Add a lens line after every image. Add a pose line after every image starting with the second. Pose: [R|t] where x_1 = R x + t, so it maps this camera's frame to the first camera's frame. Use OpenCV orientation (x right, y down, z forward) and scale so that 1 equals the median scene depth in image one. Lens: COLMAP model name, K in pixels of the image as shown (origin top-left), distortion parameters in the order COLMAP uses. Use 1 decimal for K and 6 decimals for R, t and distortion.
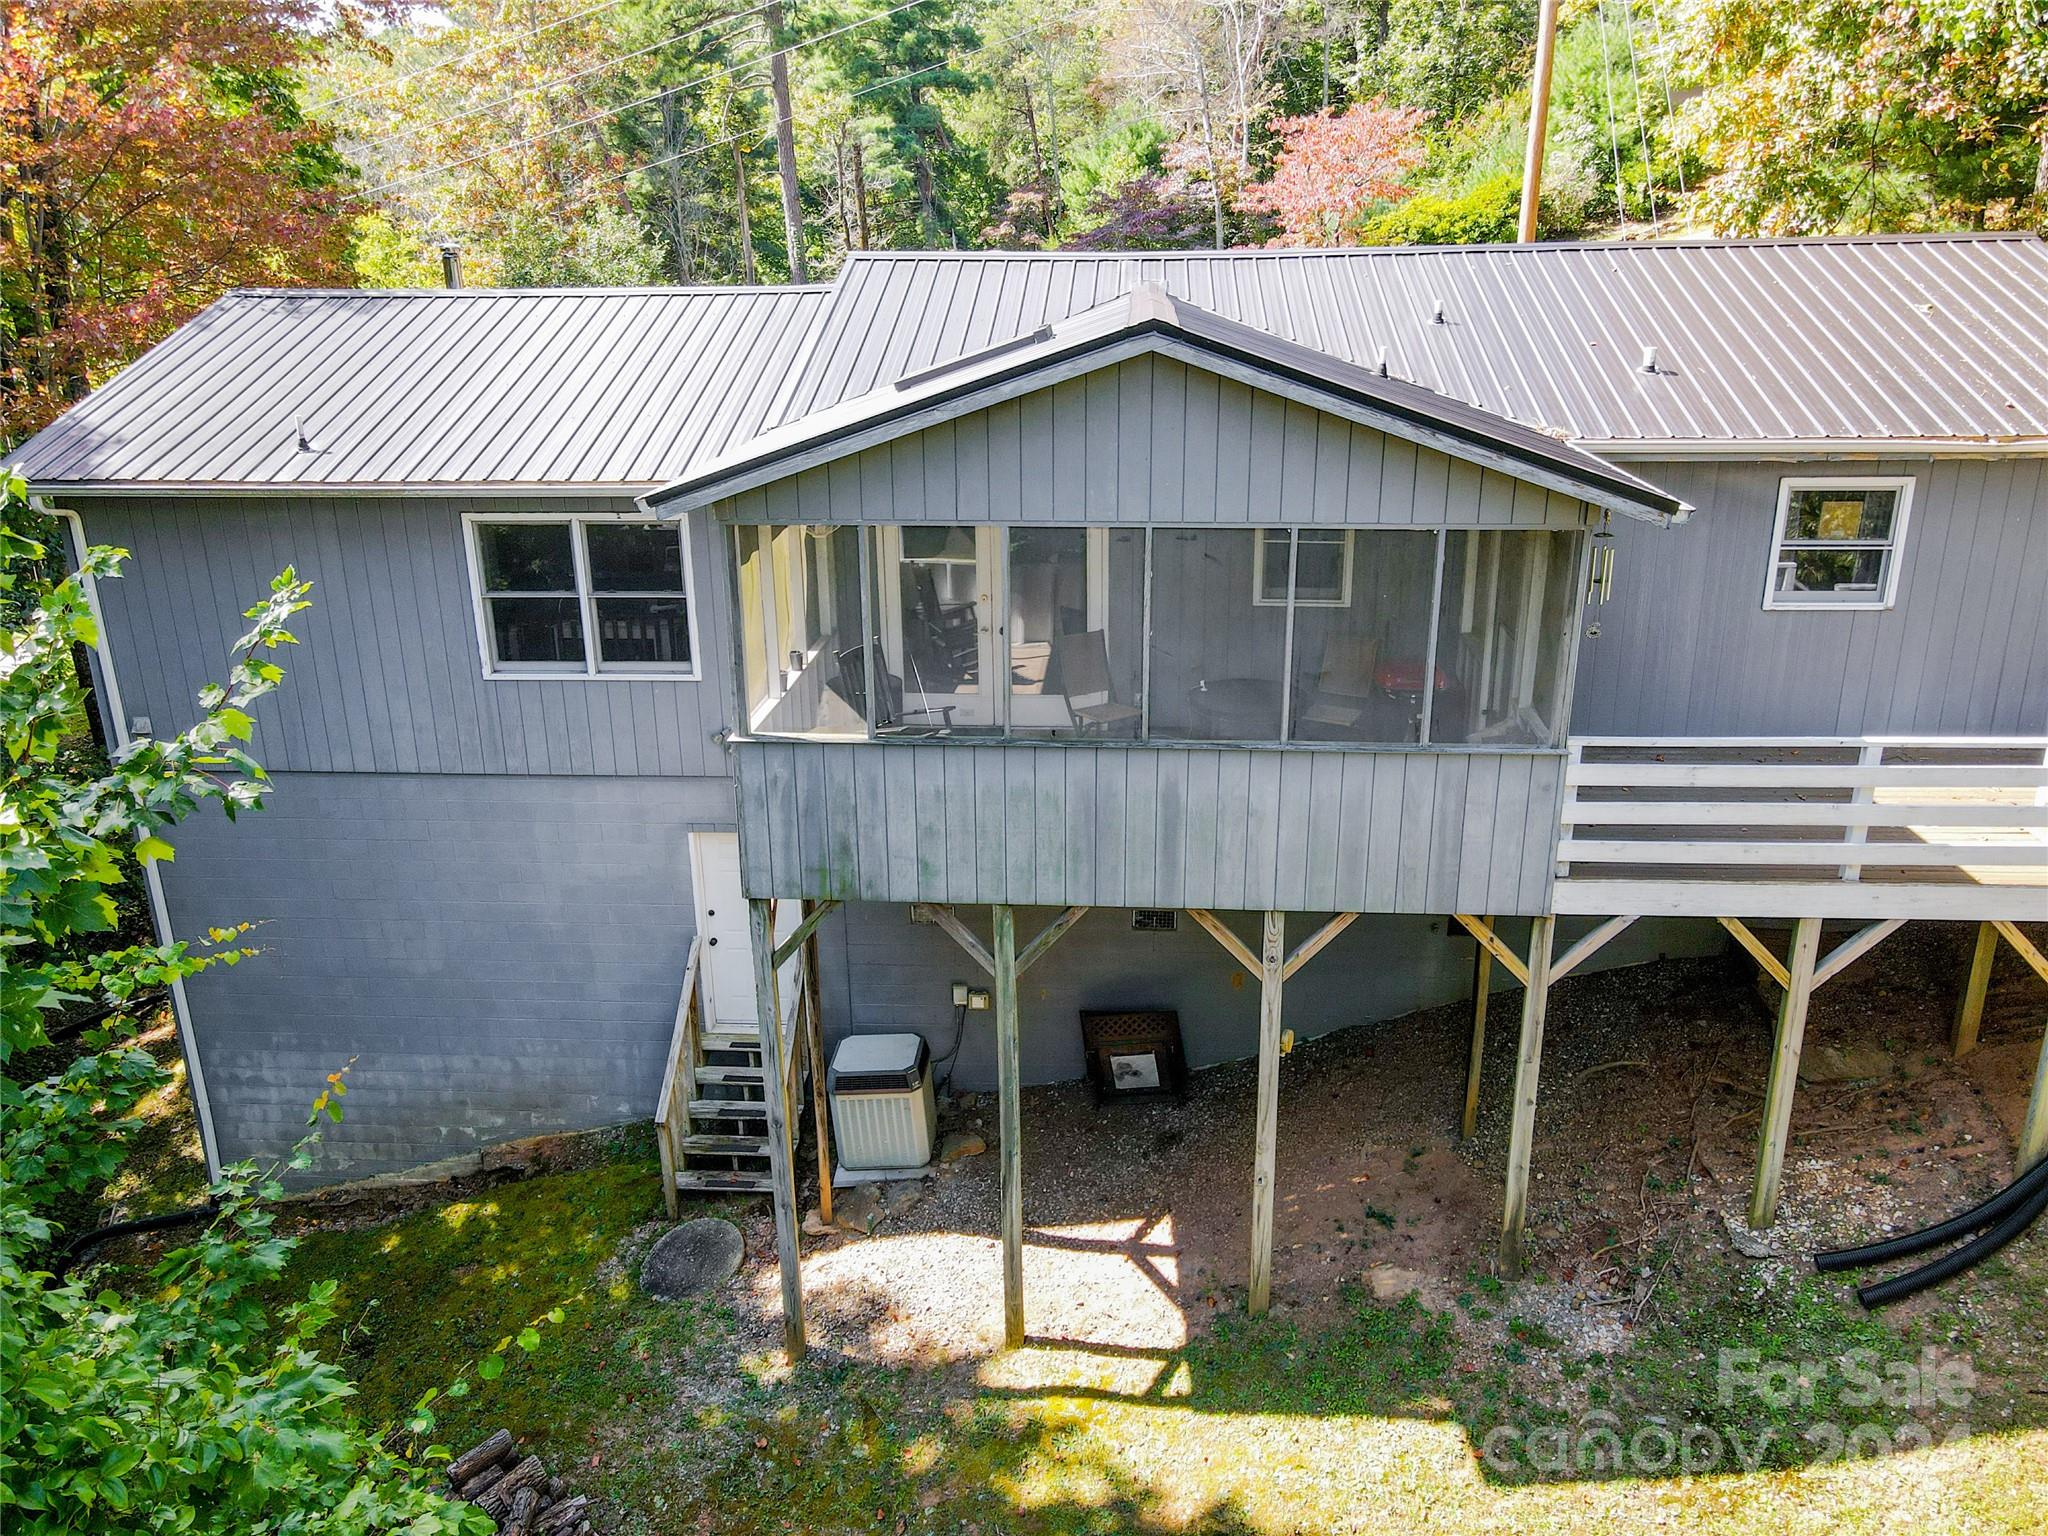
lens RADIAL K [[1503.3, 0, 1034.3], [0, 1503.3, 768.2], [0, 0, 1]] dist [0.019211, 0.000808]
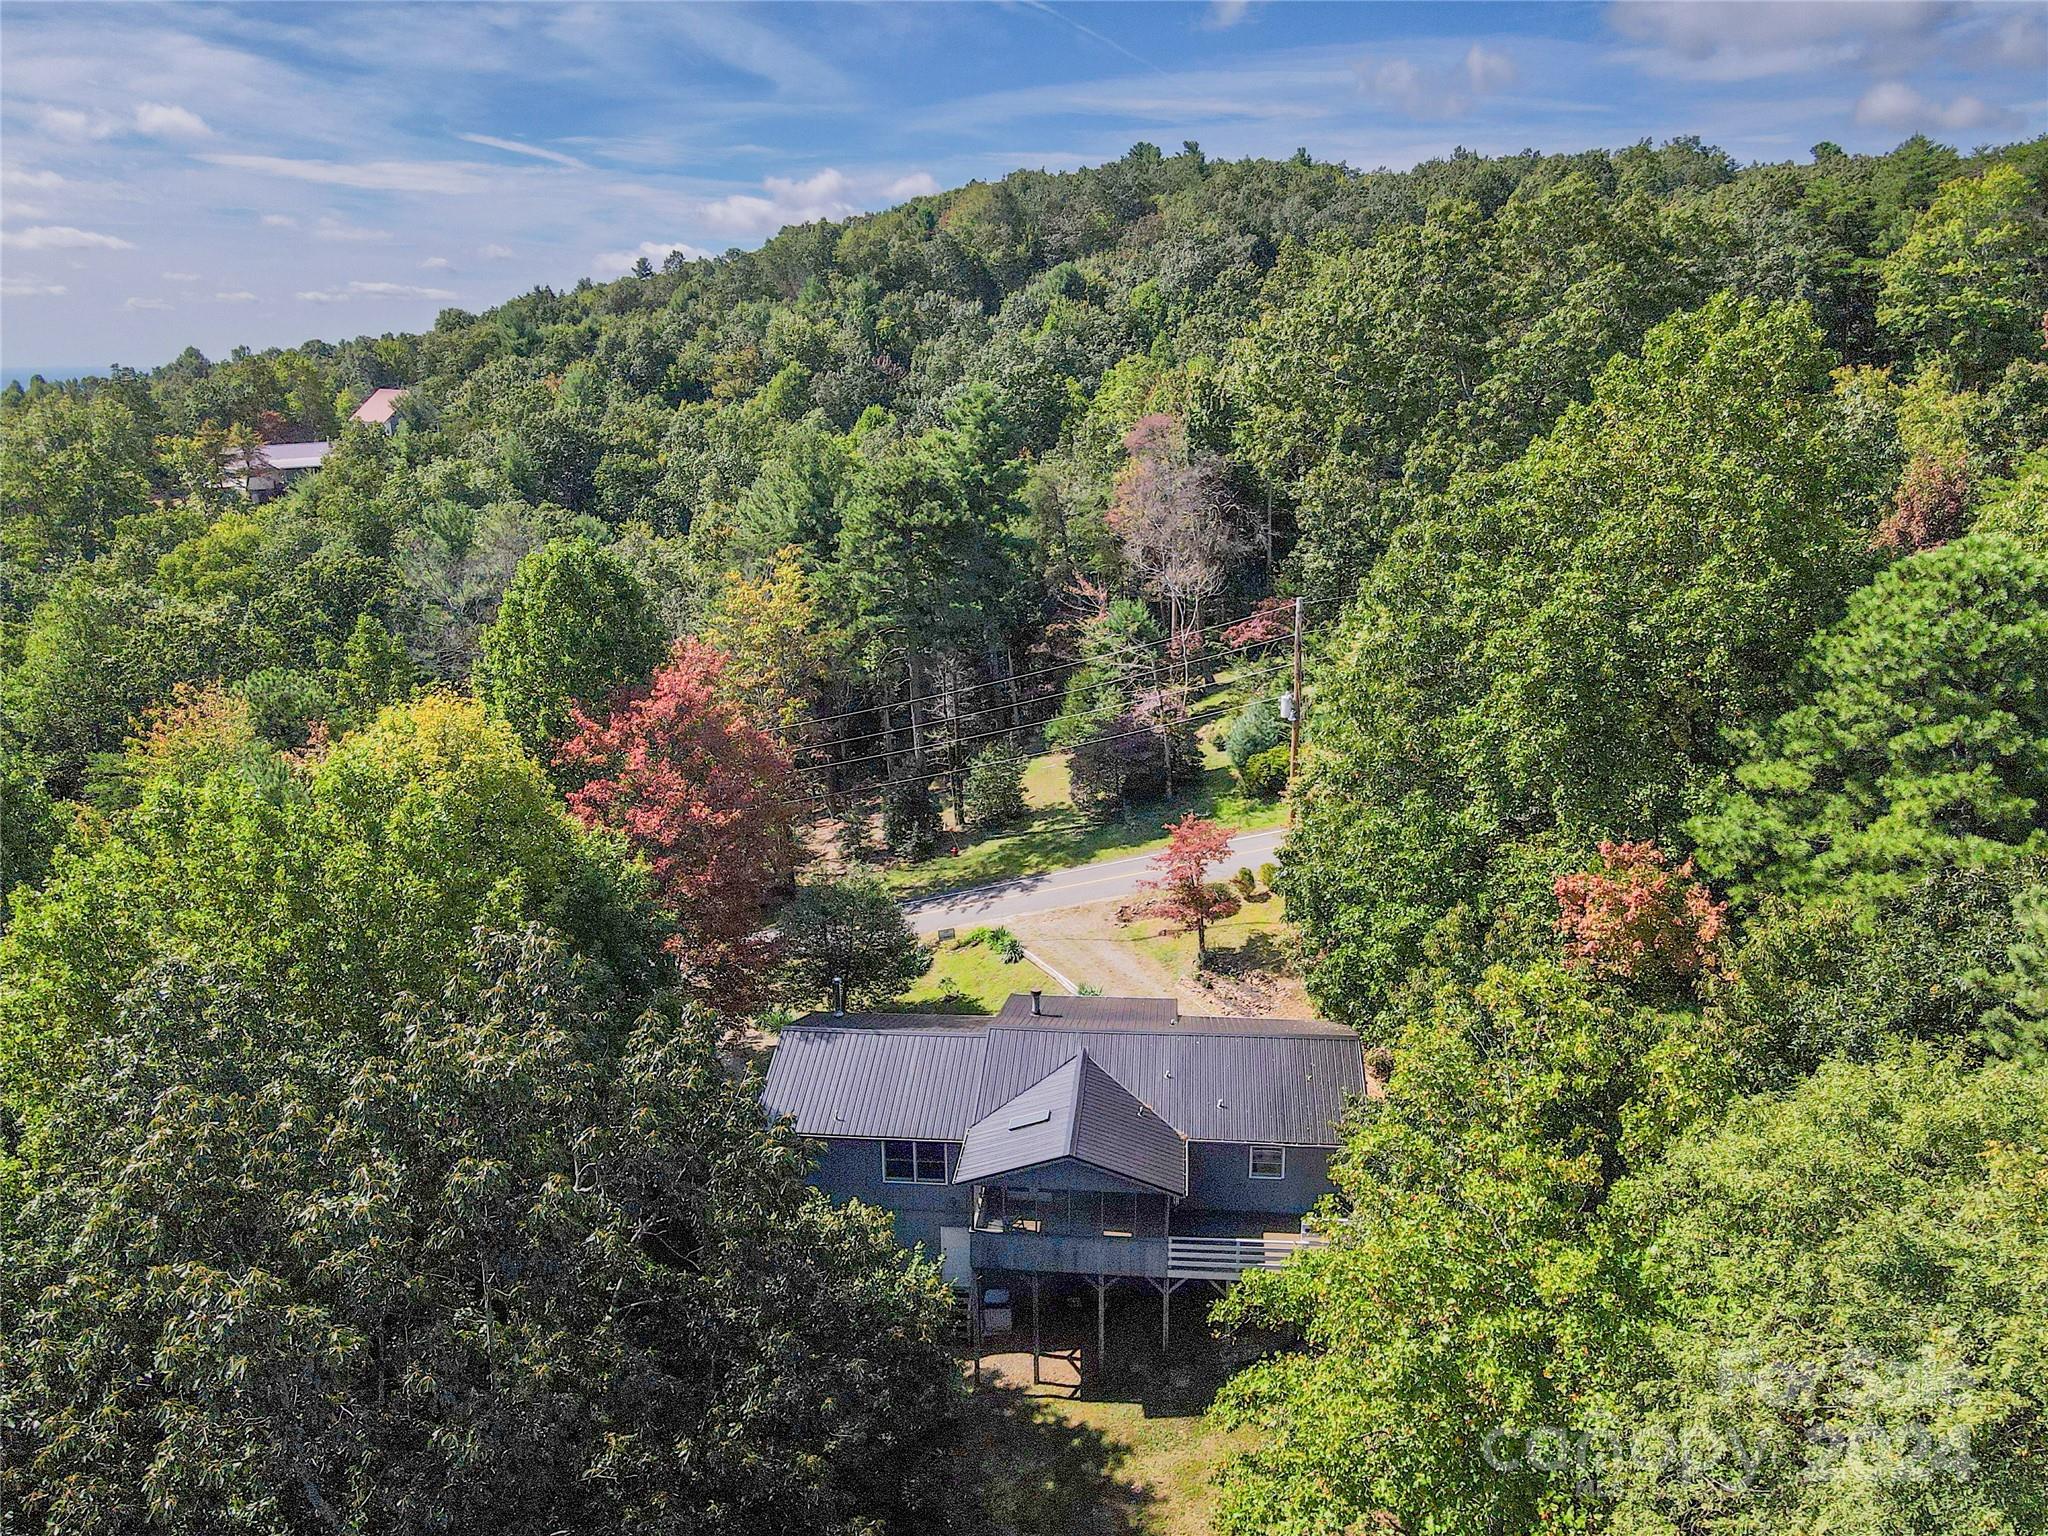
lens RADIAL K [[1593.3, 0, 1027.5], [0, 1593.3, 837.6], [0, 0, 1]] dist [-0.011158, -0.001298]
pose [[0.999594, 0.012834, -0.025455, 0.052570], [-0.013307, 0.999740, -0.018518, -0.954740], [0.025211, 0.018850, 0.999504, -3.162805]]
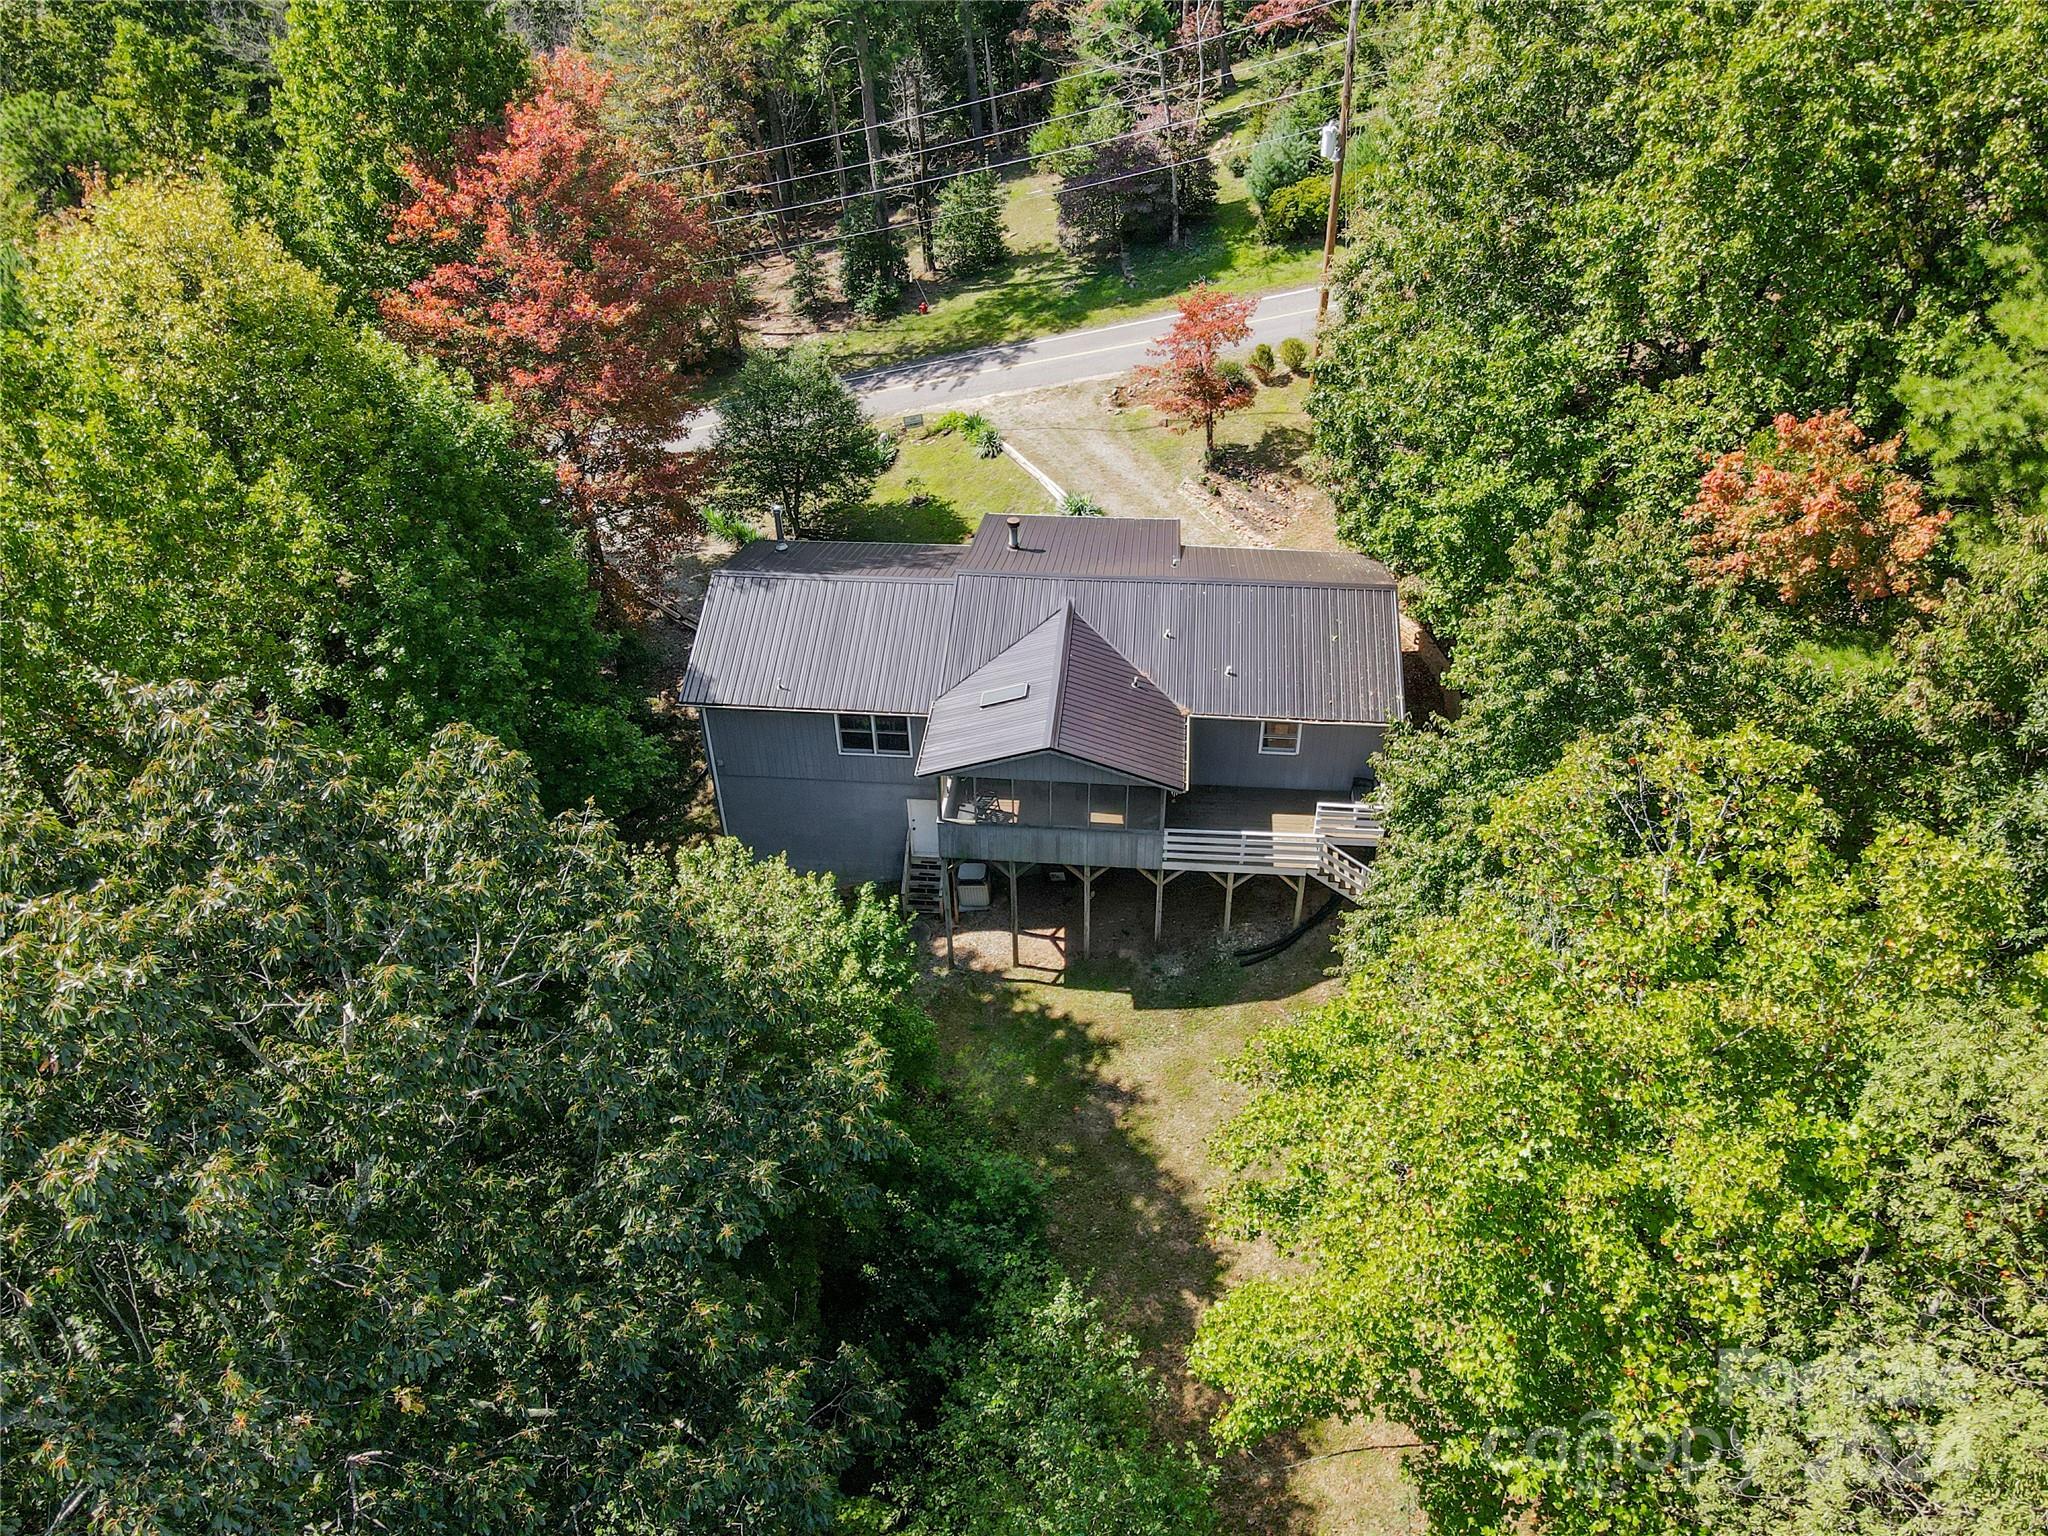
lens RADIAL K [[1503.3, 0, 1034.3], [0, 1503.3, 768.2], [0, 0, 1]] dist [0.019211, 0.000808]
pose [[0.999782, 0.013565, -0.015859, 0.083262], [-0.007419, 0.941309, 0.337464, -1.272908], [0.019506, -0.337273, 0.941205, -2.196260]]
